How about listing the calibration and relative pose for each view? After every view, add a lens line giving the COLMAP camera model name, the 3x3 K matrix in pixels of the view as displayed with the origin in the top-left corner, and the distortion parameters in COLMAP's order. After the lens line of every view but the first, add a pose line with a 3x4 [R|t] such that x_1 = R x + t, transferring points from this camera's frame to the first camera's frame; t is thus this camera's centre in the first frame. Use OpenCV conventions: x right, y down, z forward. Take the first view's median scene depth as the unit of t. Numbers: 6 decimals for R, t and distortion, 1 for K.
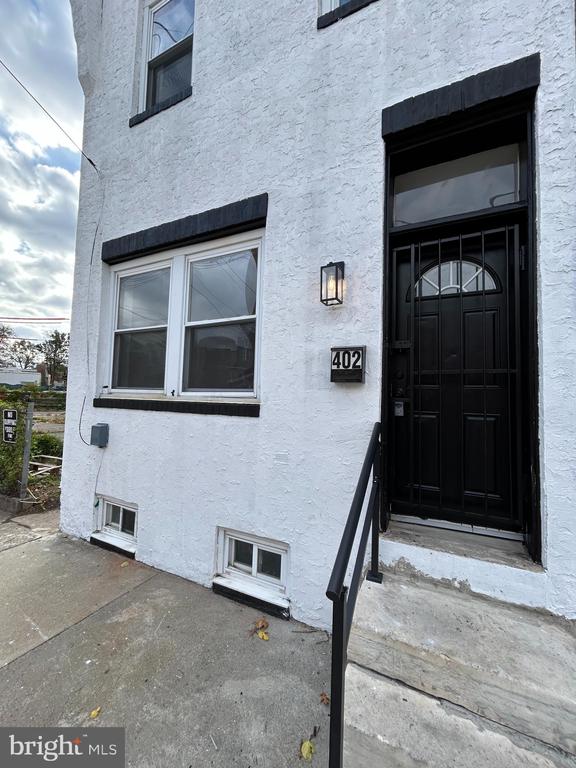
lens RADIAL K [[310.2, 0, 289.6], [0, 310.2, 381.2], [0, 0, 1]] dist [-0.001351, 0.000107]
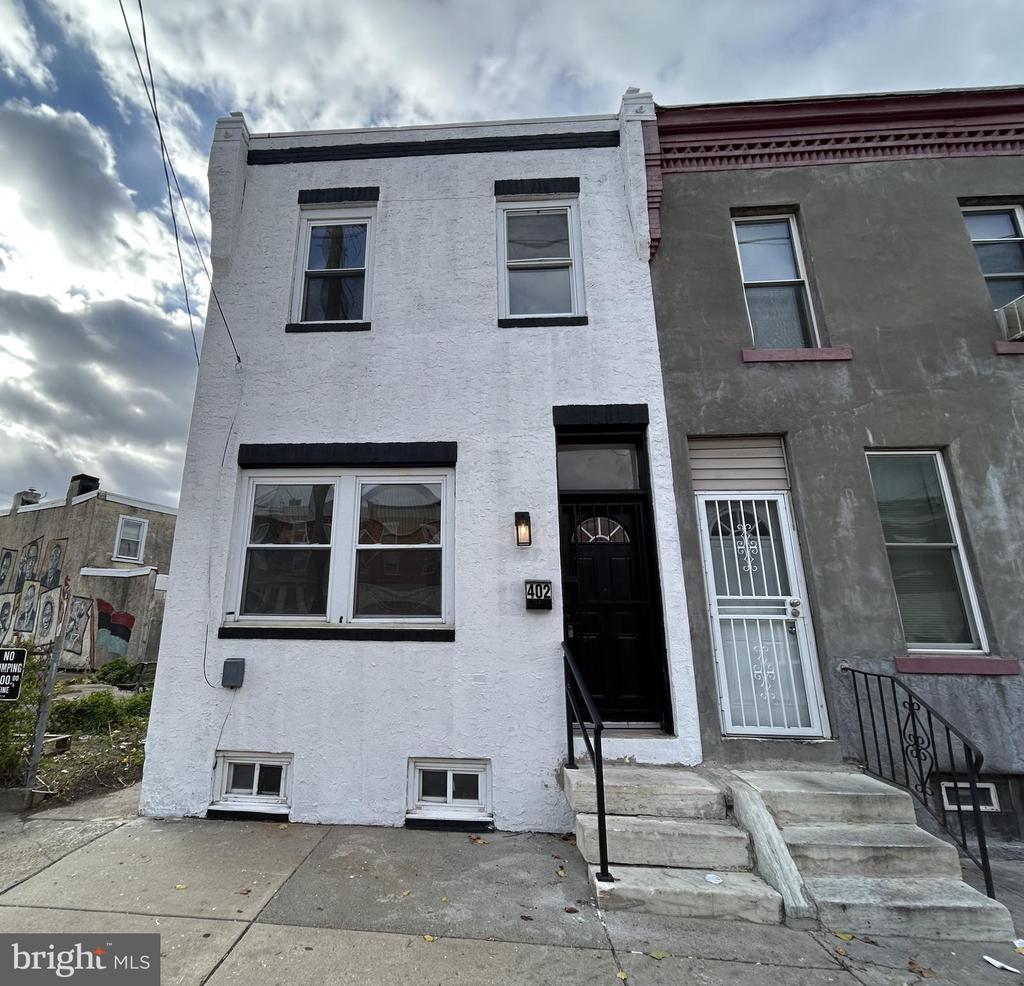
lens RADIAL K [[535.8, 0, 439.2], [0, 535.8, 492.9], [0, 0, 1]] dist [0.000292, -0.000438]
pose [[0.929727, 0.082741, 0.358833, -0.835913], [-0.007520, 0.978494, -0.206139, -0.006519], [-0.368172, 0.188954, 0.910355, -0.761590]]
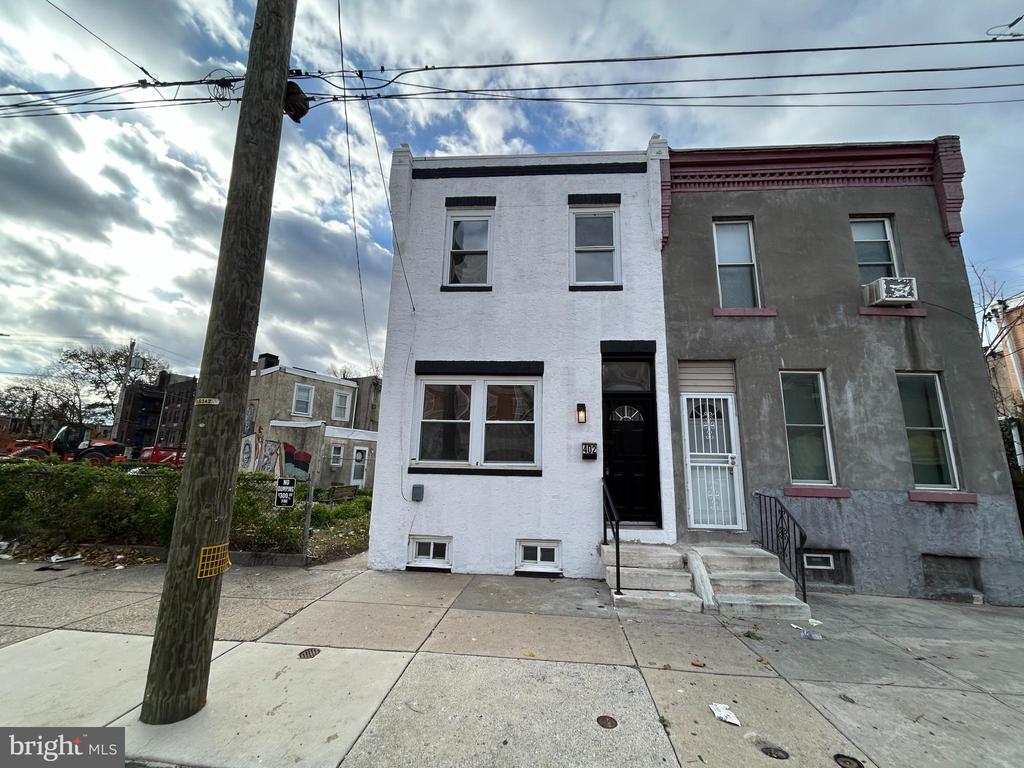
lens RADIAL K [[413.6, 0, 517.3], [0, 413.6, 386.8], [0, 0, 1]] dist [-0.001351, 0.000107]
pose [[0.929342, 0.067554, 0.362987, -1.174116], [-0.016667, 0.989793, -0.141534, -0.069668], [-0.368843, 0.125484, 0.920982, -1.344520]]
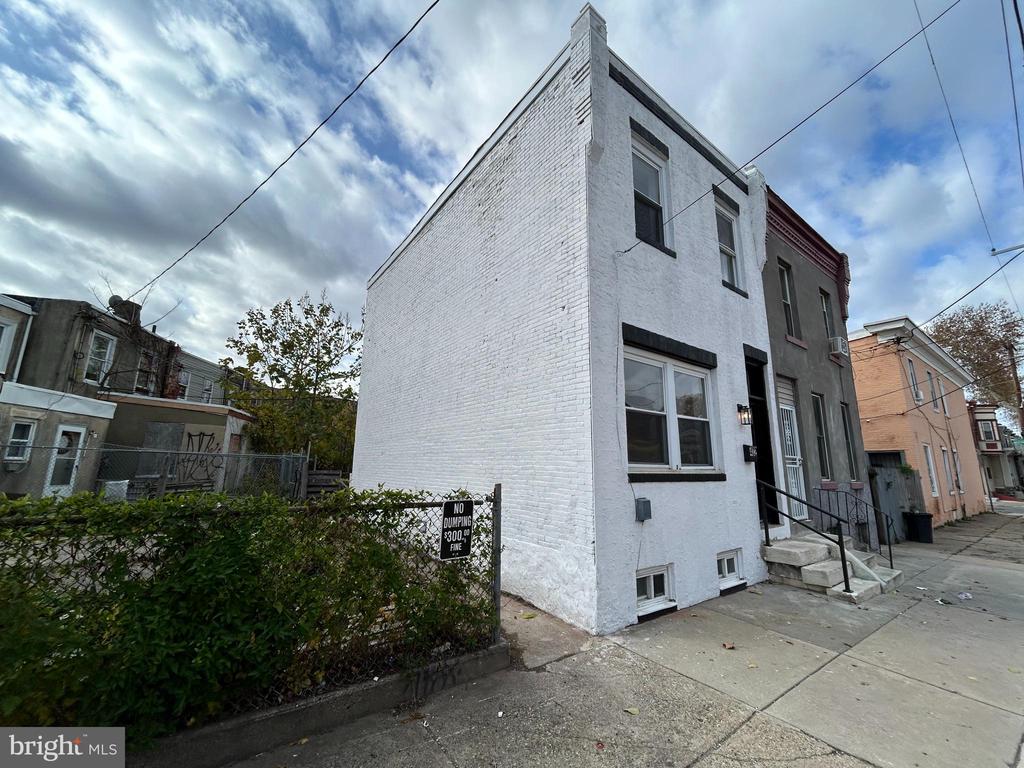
lens RADIAL K [[413.6, 0, 515.4], [0, 413.6, 387.1], [0, 0, 1]] dist [-0.001351, 0.000107]
pose [[0.453686, 0.147960, 0.878793, -2.682791], [-0.048362, 0.988755, -0.141507, -0.020239], [-0.889848, 0.021699, 0.455740, 0.942929]]
